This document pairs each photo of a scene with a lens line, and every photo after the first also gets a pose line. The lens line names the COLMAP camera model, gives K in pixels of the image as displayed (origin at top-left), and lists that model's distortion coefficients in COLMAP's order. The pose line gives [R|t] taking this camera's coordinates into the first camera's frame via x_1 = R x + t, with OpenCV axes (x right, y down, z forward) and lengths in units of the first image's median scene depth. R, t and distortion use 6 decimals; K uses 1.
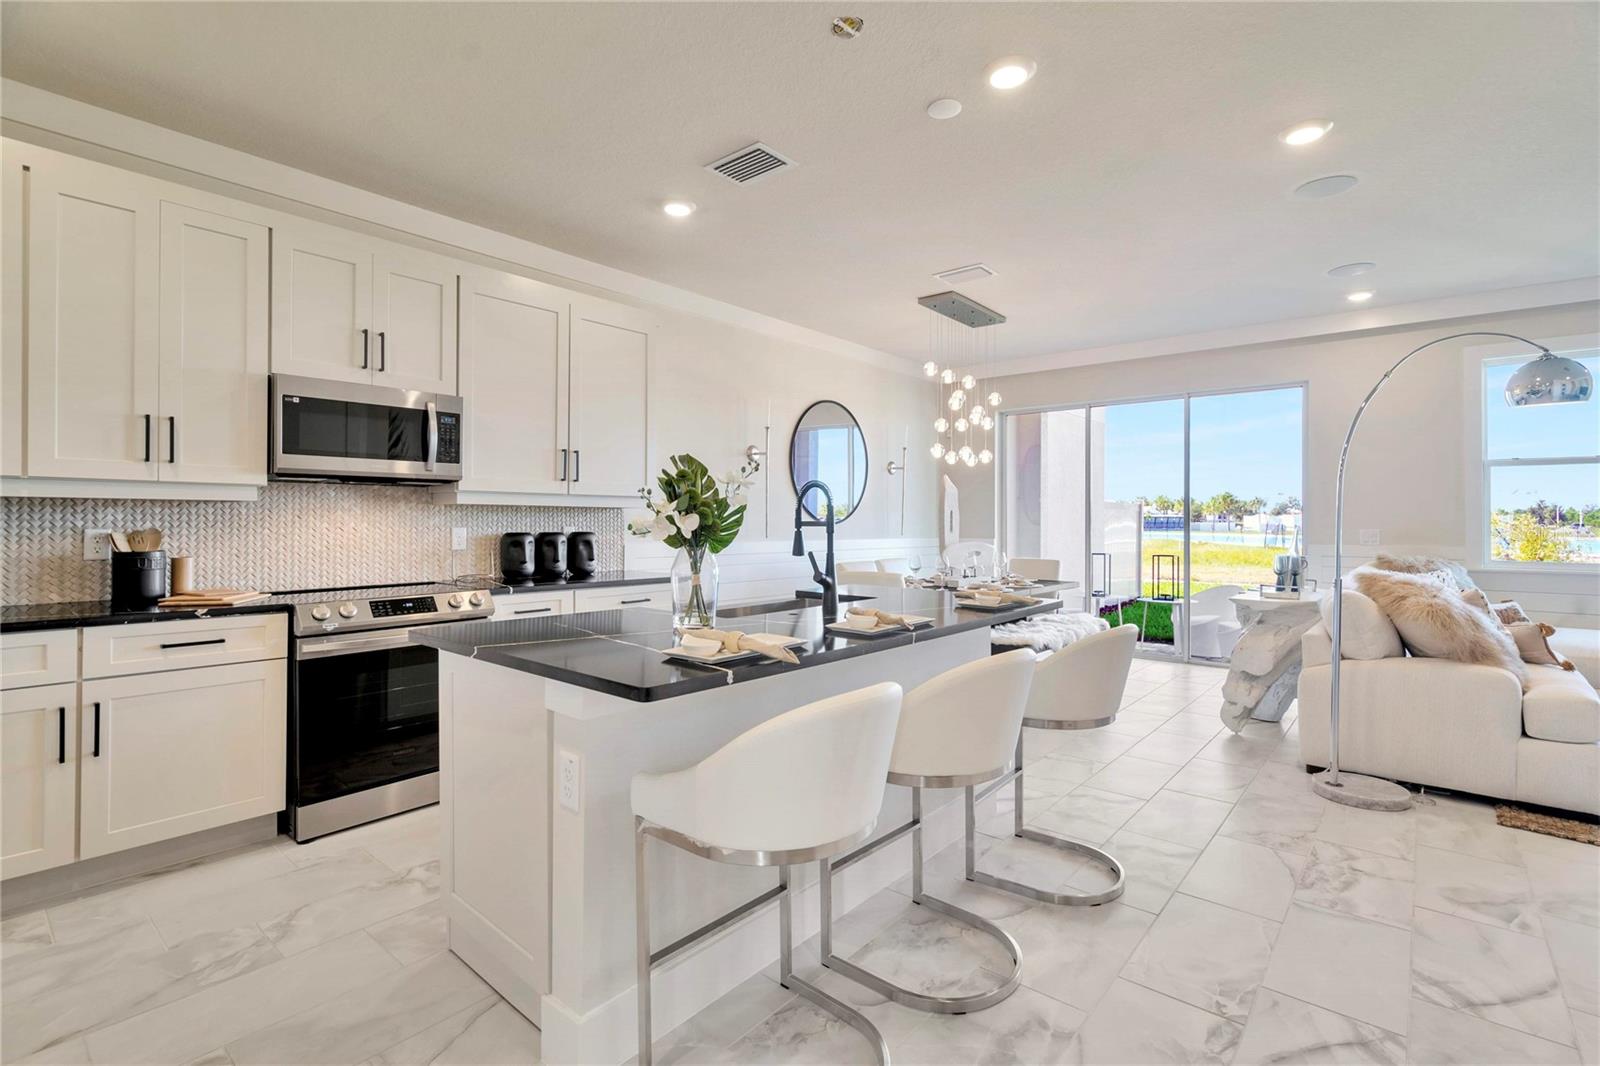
lens RADIAL K [[730.2, 0, 800.7], [0, 730.2, 519.4], [0, 0, 1]] dist [-0.005036, -0.000987]
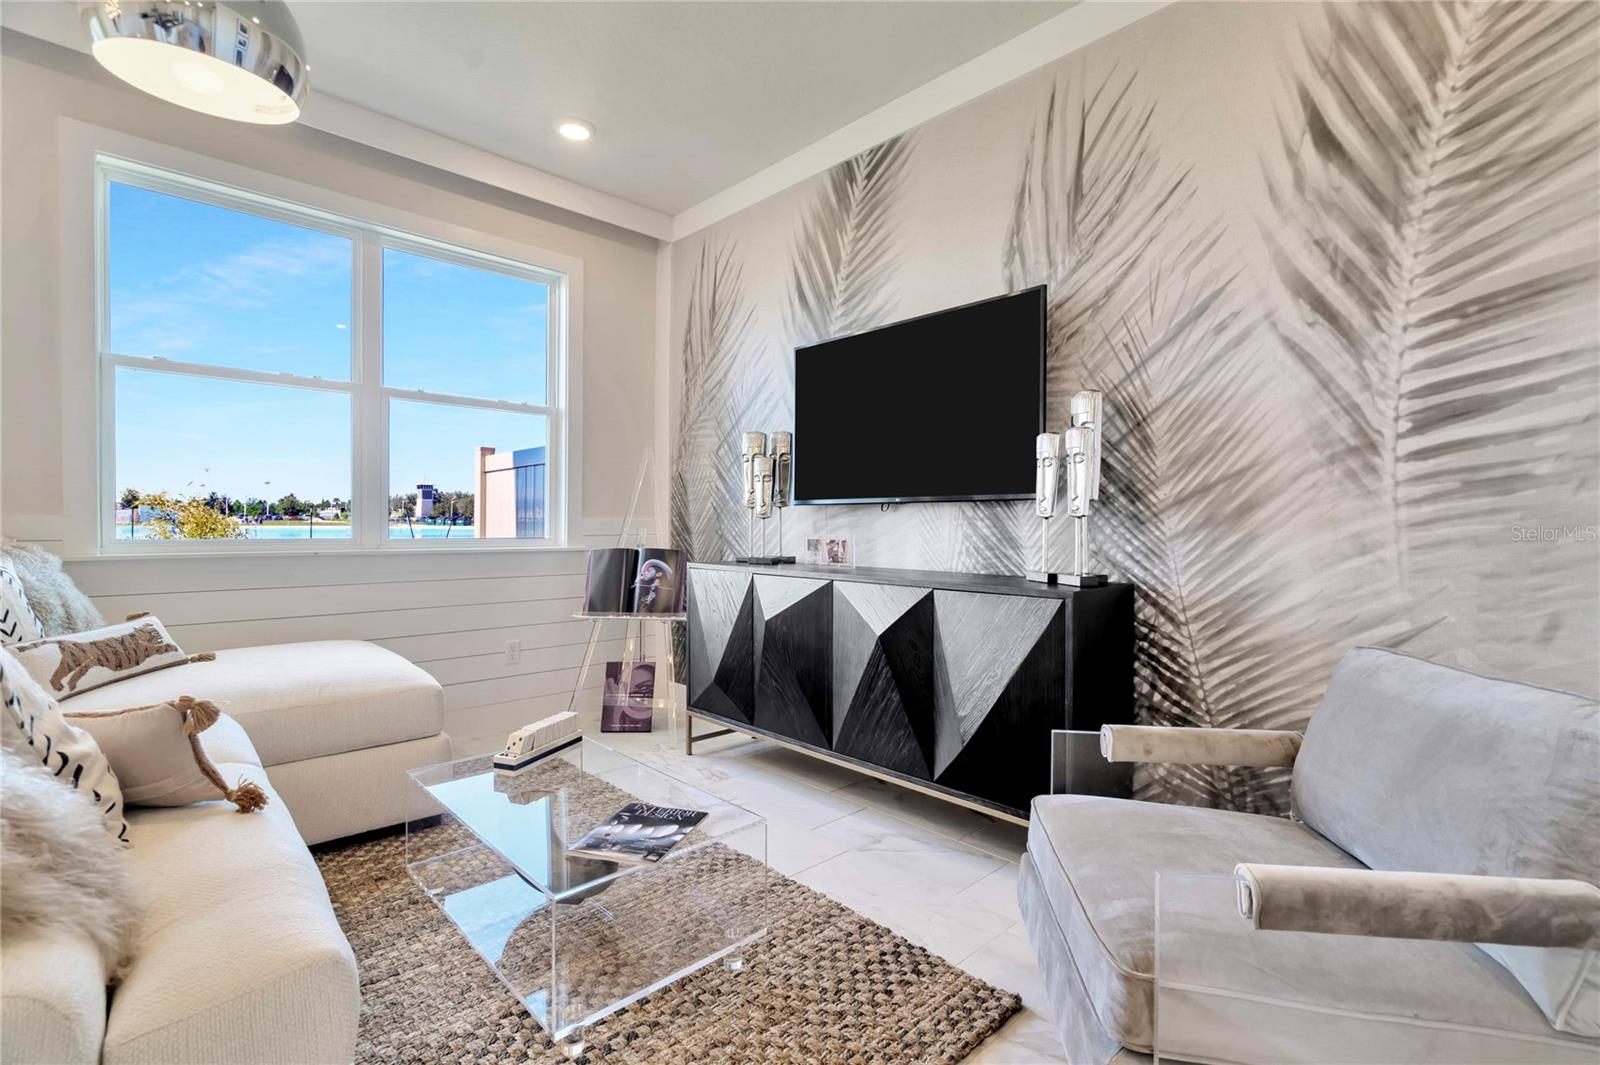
lens RADIAL K [[730.2, 0, 800.7], [0, 730.2, 518.9], [0, 0, 1]] dist [-0.005036, -0.000987]
pose [[0.095995, -0.003196, 0.995377, 0.263183], [-0.007380, 0.999965, 0.003923, 0.019799], [-0.995354, -0.007722, 0.095968, 0.251456]]
